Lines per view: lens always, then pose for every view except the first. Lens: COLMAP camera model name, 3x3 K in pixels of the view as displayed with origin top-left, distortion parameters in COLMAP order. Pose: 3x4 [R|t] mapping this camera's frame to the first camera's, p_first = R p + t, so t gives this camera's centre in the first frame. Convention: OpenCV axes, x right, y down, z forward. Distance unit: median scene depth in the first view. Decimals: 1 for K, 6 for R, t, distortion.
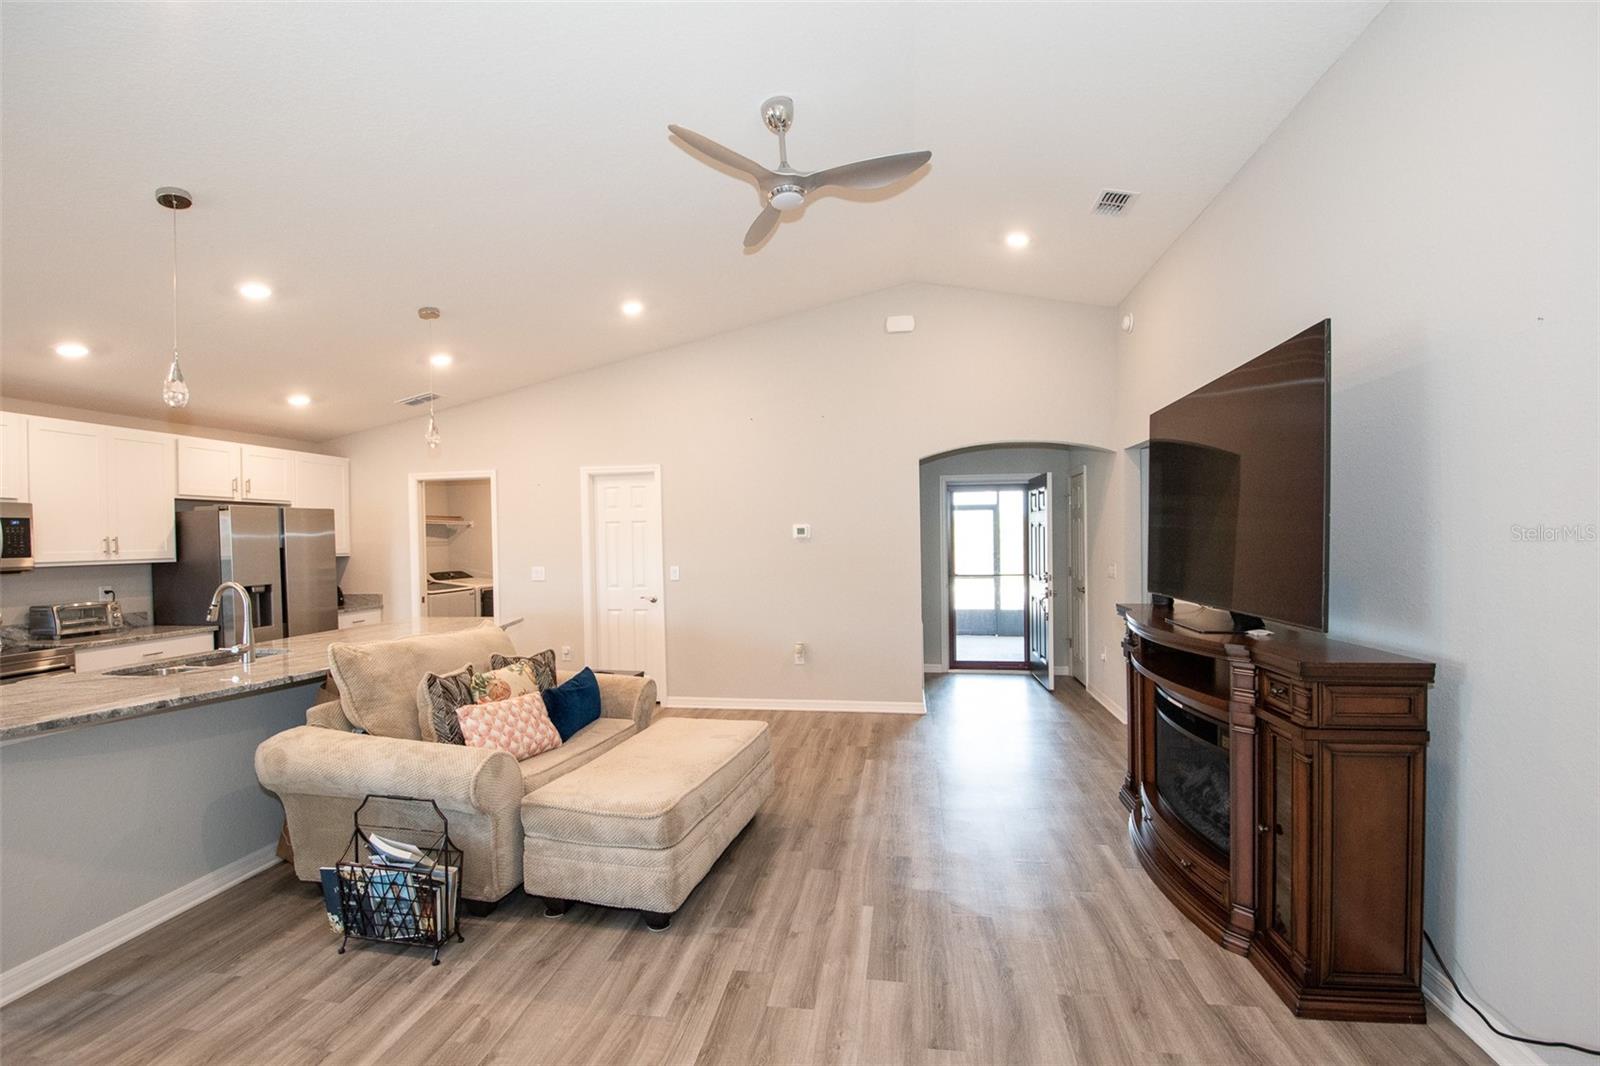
lens RADIAL K [[700.7, 0, 808.6], [0, 700.7, 542.9], [0, 0, 1]] dist [0.019652, -0.025622]
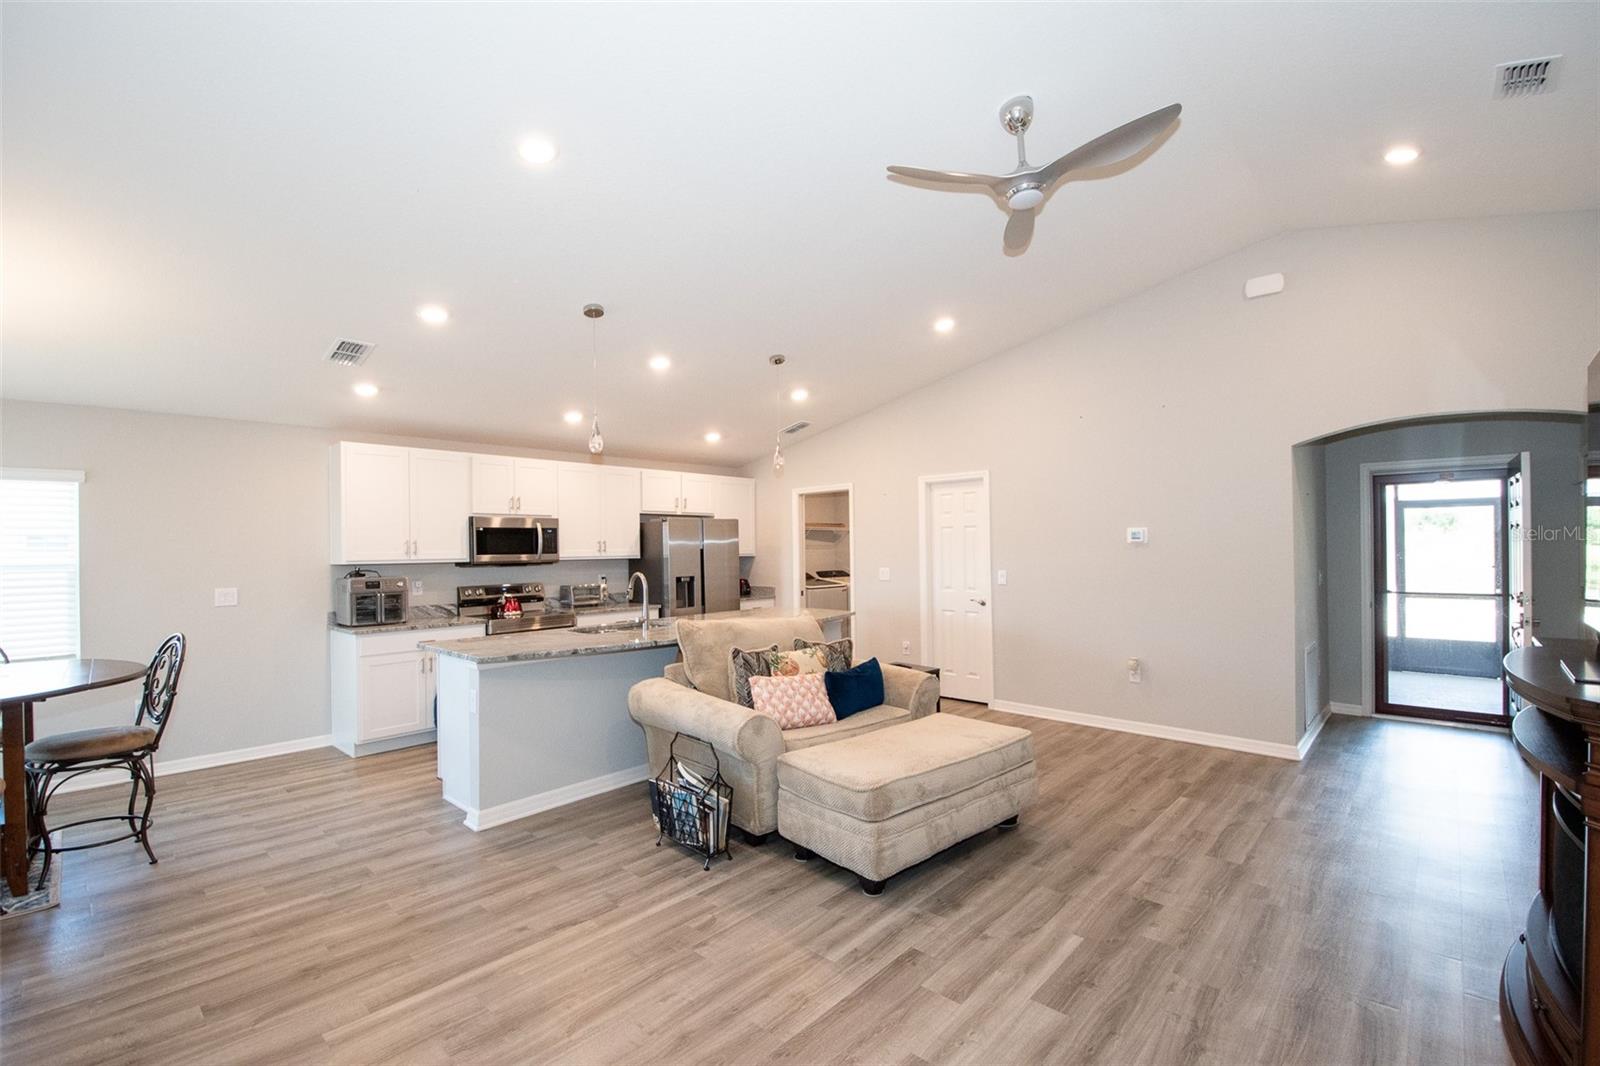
lens RADIAL K [[700.7, 0, 808.6], [0, 700.7, 542.9], [0, 0, 1]] dist [0.019652, -0.025622]
pose [[0.829502, 0.003324, -0.558493, 0.270507], [-0.007031, 0.999965, -0.004491, 0.000190], [0.558459, 0.007652, 0.829497, 0.017959]]
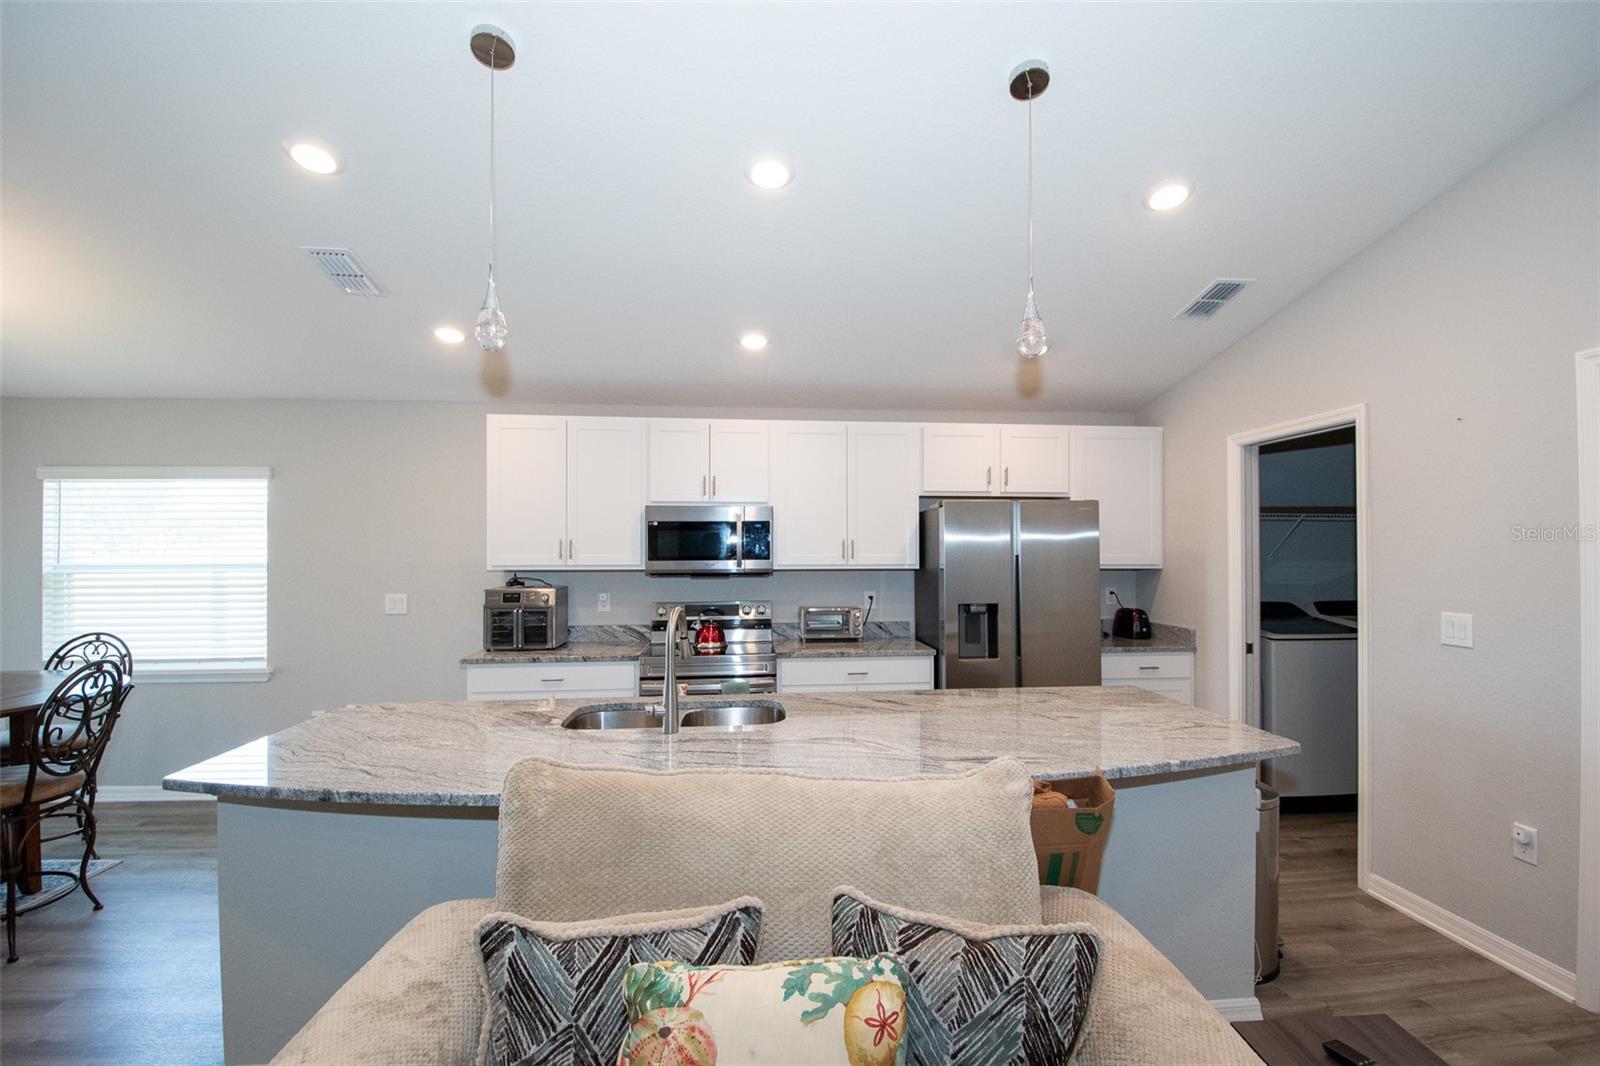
lens RADIAL K [[700.7, 0, 808.6], [0, 700.7, 542.9], [0, 0, 1]] dist [0.019652, -0.025622]
pose [[0.246079, 0.006284, -0.969230, -0.143915], [-0.011254, 0.999930, 0.003626, -0.010203], [0.969185, 0.010016, 0.246132, 1.021237]]
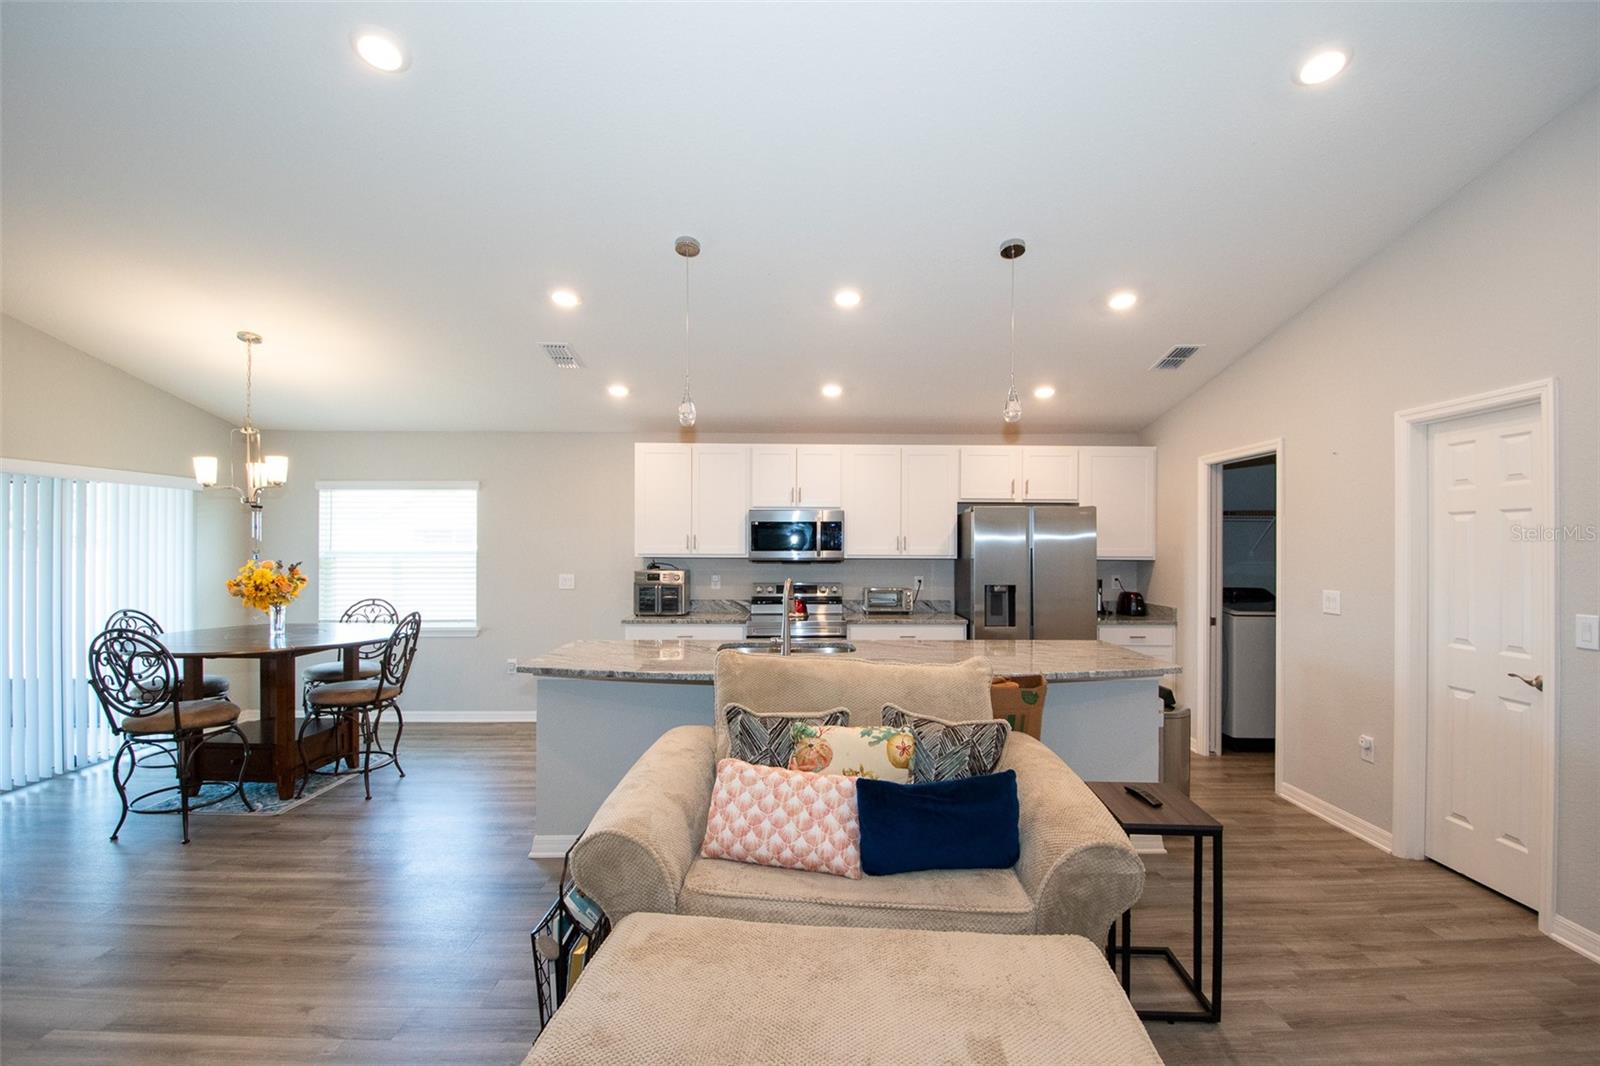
lens RADIAL K [[700.7, 0, 808.6], [0, 700.7, 542.9], [0, 0, 1]] dist [0.019652, -0.025622]
pose [[0.160499, 0.015769, -0.986910, 0.265771], [-0.015458, 0.999790, 0.013460, -0.014802], [0.986915, 0.013095, 0.160709, 0.914332]]
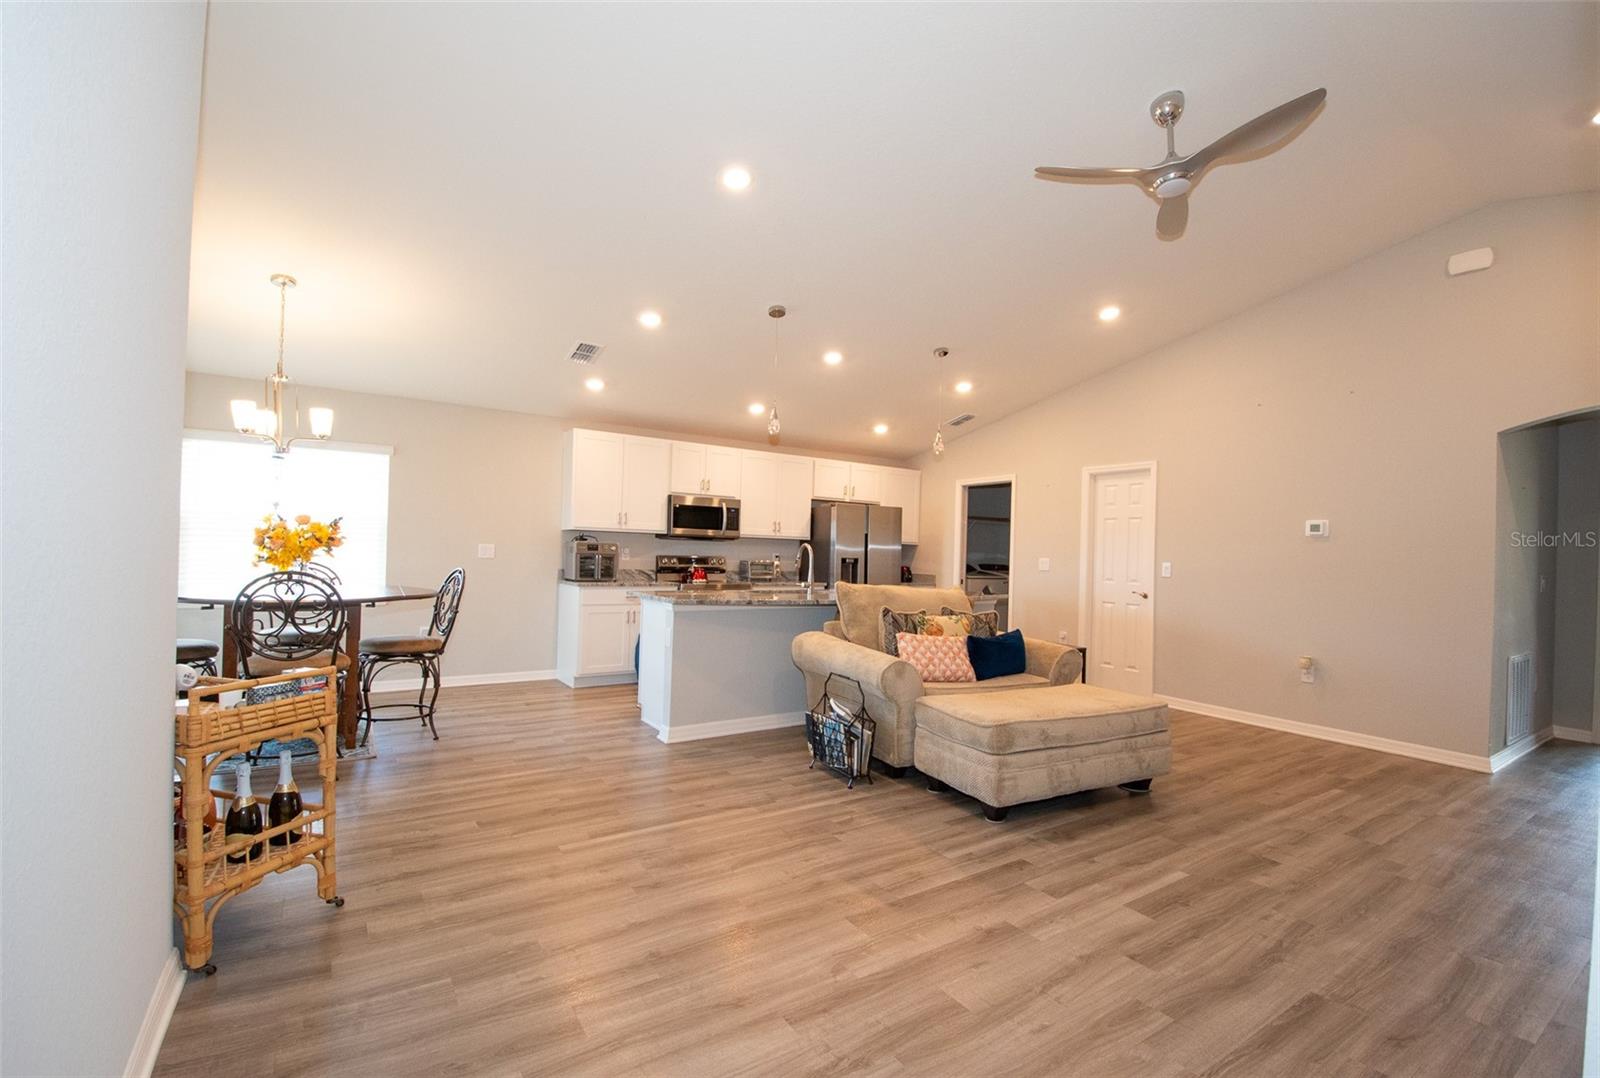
lens RADIAL K [[708.8, 0, 819.1], [0, 708.8, 547.8], [0, 0, 1]] dist [0.018144, -0.024927]
pose [[0.679004, 0.032332, -0.733422, 0.404361], [-0.048217, 0.998837, -0.000607, 0.069819], [0.732550, 0.035776, 0.679773, -0.076851]]
